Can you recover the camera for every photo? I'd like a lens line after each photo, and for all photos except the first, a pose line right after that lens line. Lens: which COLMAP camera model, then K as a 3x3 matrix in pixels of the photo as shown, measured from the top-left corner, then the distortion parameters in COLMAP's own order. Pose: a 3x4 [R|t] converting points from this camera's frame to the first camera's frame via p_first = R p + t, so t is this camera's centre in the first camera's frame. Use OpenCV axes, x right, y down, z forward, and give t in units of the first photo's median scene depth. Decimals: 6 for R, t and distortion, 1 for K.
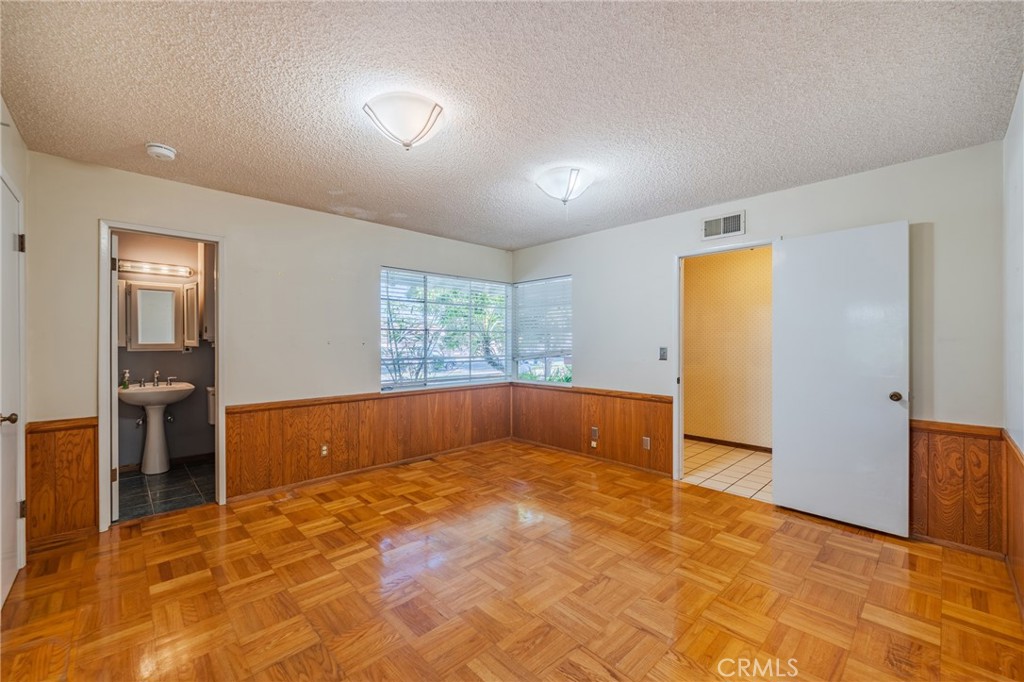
lens RADIAL K [[412.6, 0, 514.6], [0, 412.6, 342.8], [0, 0, 1]] dist [-0.001118, -0.000293]
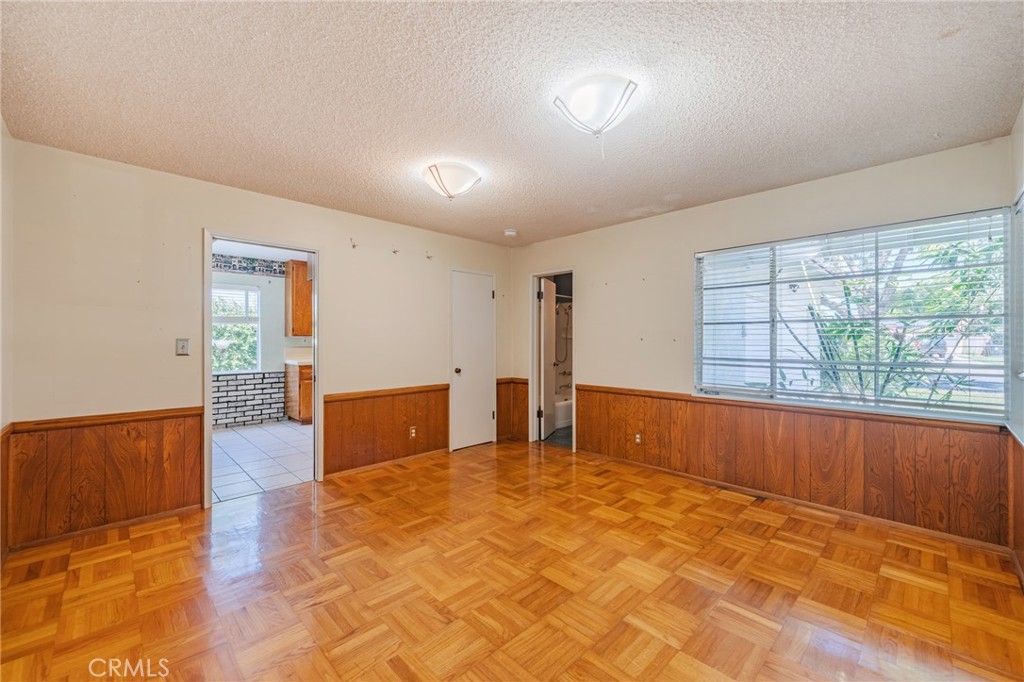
lens RADIAL K [[410.8, 0, 510.7], [0, 410.8, 336.4], [0, 0, 1]] dist [-0.000247, -0.000256]
pose [[0.011867, -0.008675, -0.999892, 0.622743], [0.001407, 0.999962, -0.008659, 0.001014], [0.999929, -0.001304, 0.011879, 0.655273]]
